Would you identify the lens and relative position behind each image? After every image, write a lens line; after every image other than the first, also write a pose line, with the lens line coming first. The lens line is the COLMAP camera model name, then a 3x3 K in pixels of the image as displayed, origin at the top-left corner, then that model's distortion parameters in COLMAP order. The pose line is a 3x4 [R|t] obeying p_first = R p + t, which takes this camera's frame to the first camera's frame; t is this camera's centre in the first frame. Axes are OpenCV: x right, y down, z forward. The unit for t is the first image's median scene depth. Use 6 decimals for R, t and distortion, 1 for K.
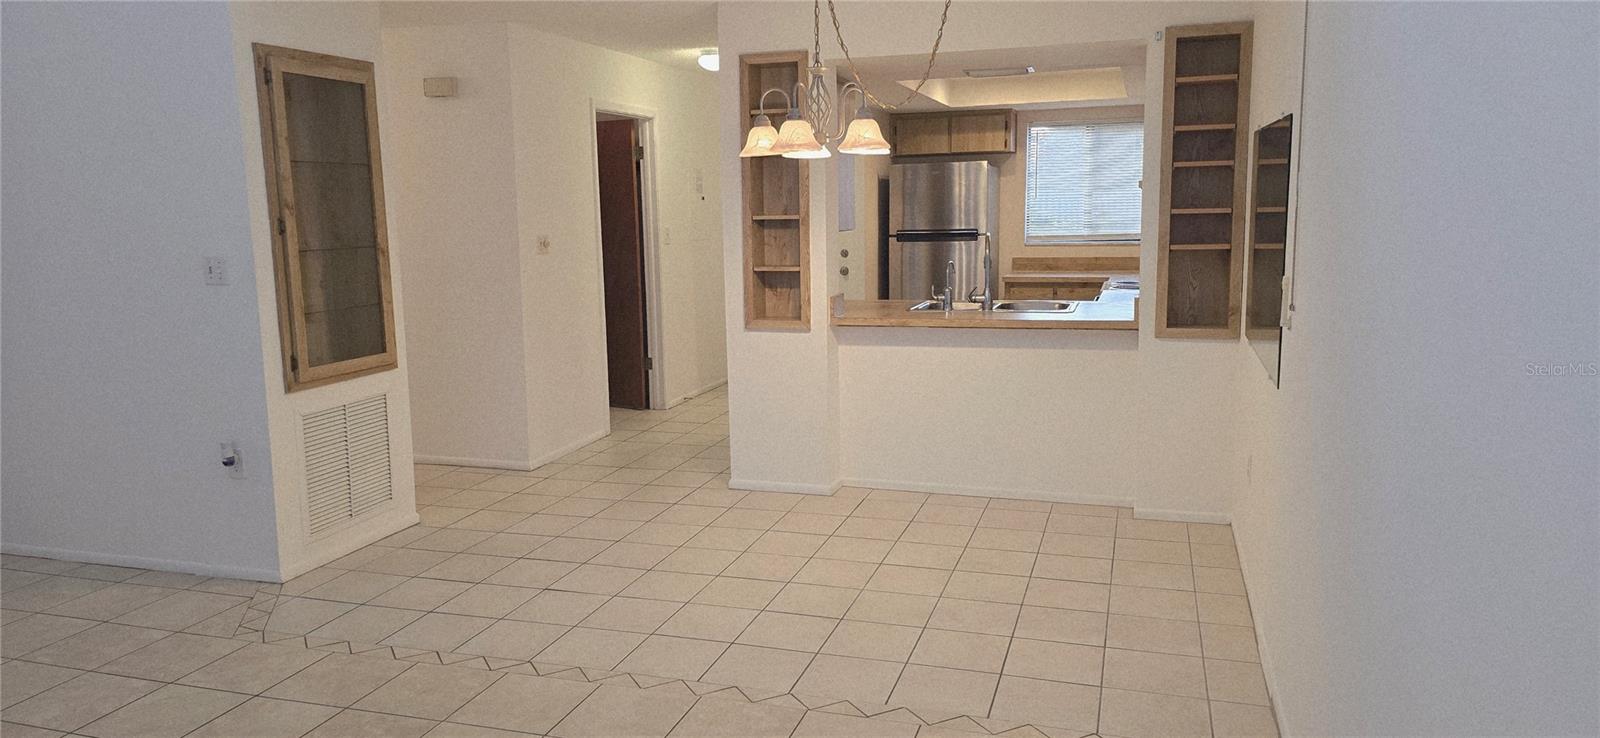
lens RADIAL K [[1072.3, 0, 797.0], [0, 1072.3, 338.8], [0, 0, 1]] dist [0.130881, -0.168673]
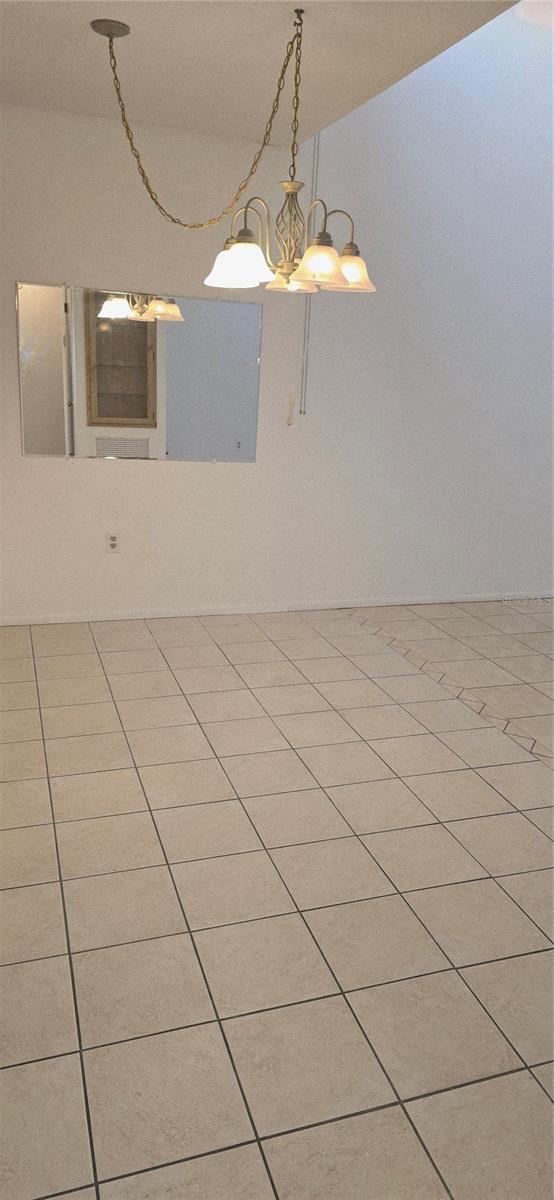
lens RADIAL K [[804.2, 0, 270.9], [0, 804.2, 601.8], [0, 0, 1]] dist [0.130881, -0.168673]
pose [[-0.589392, -0.240171, 0.771320, -0.449440], [0.070598, 0.935819, 0.345339, -0.133748], [-0.804756, 0.257994, -0.534609, 1.156050]]
